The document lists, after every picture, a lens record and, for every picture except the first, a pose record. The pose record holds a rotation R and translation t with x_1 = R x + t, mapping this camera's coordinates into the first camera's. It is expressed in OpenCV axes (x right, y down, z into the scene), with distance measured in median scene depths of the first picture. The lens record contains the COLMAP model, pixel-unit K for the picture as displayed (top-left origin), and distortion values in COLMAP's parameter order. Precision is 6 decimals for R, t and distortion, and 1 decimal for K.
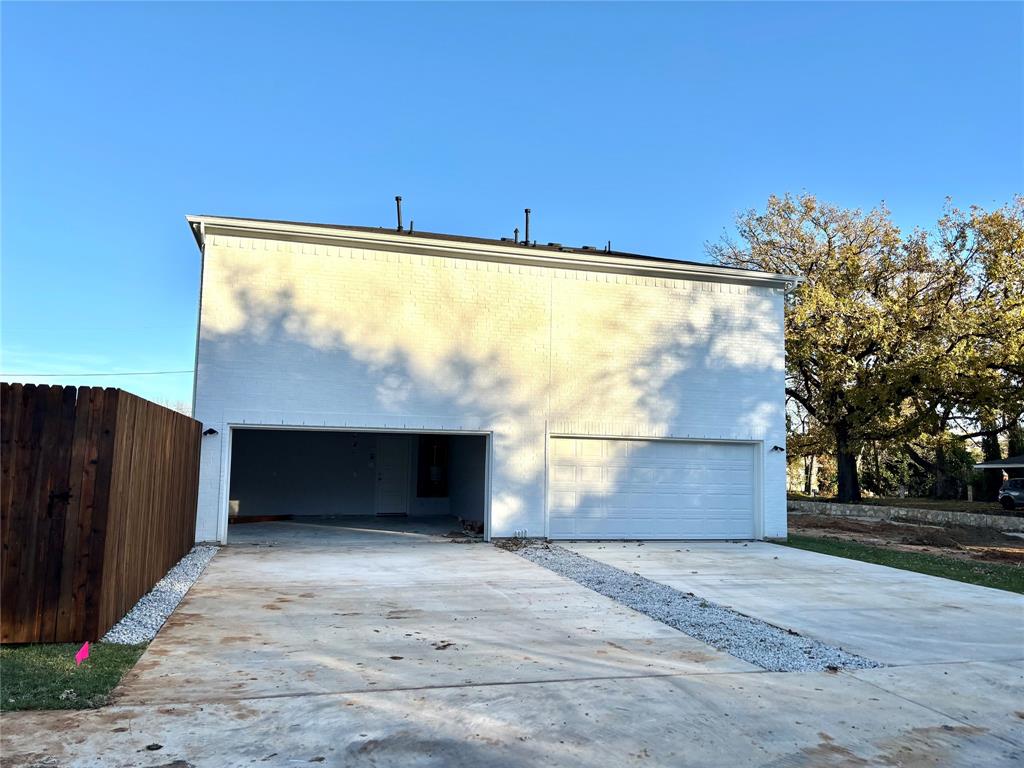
lens RADIAL K [[773.4, 0, 508.7], [0, 773.4, 384.1], [0, 0, 1]] dist [0.092843, -0.101922]
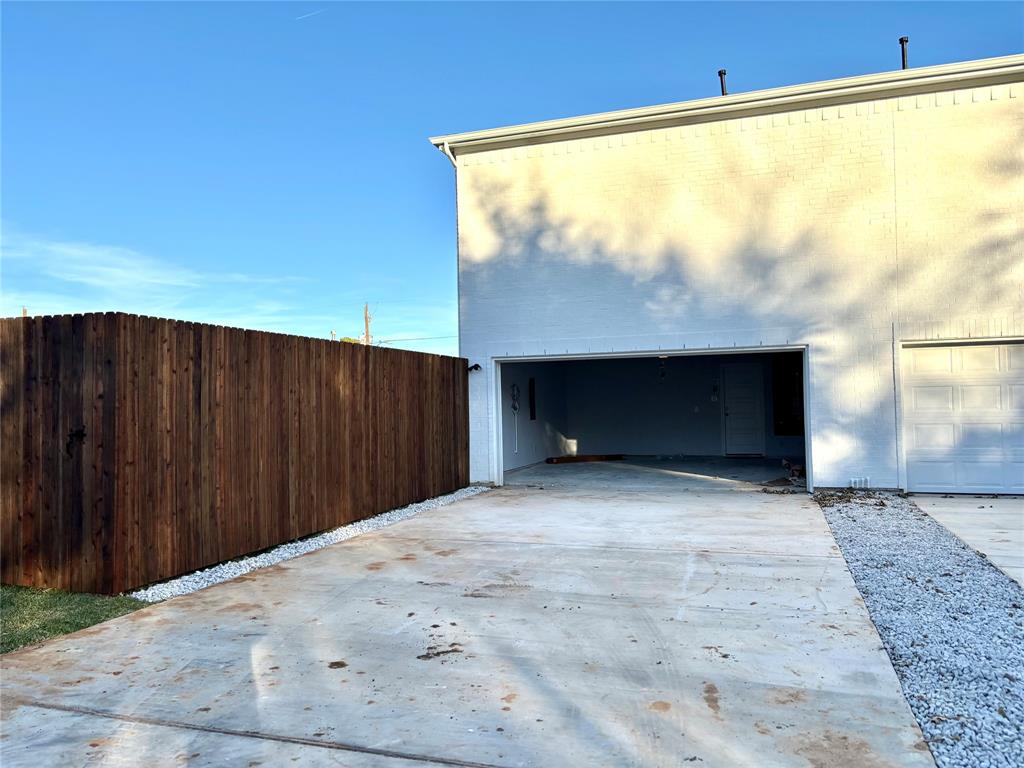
lens RADIAL K [[769.5, 0, 510.8], [0, 769.5, 389.2], [0, 0, 1]] dist [0.132048, -0.167696]
pose [[0.831421, -0.045560, -0.553772, 0.165135], [0.090650, 0.994402, 0.054287, 0.039486], [0.548199, -0.095335, 0.830897, 0.241071]]
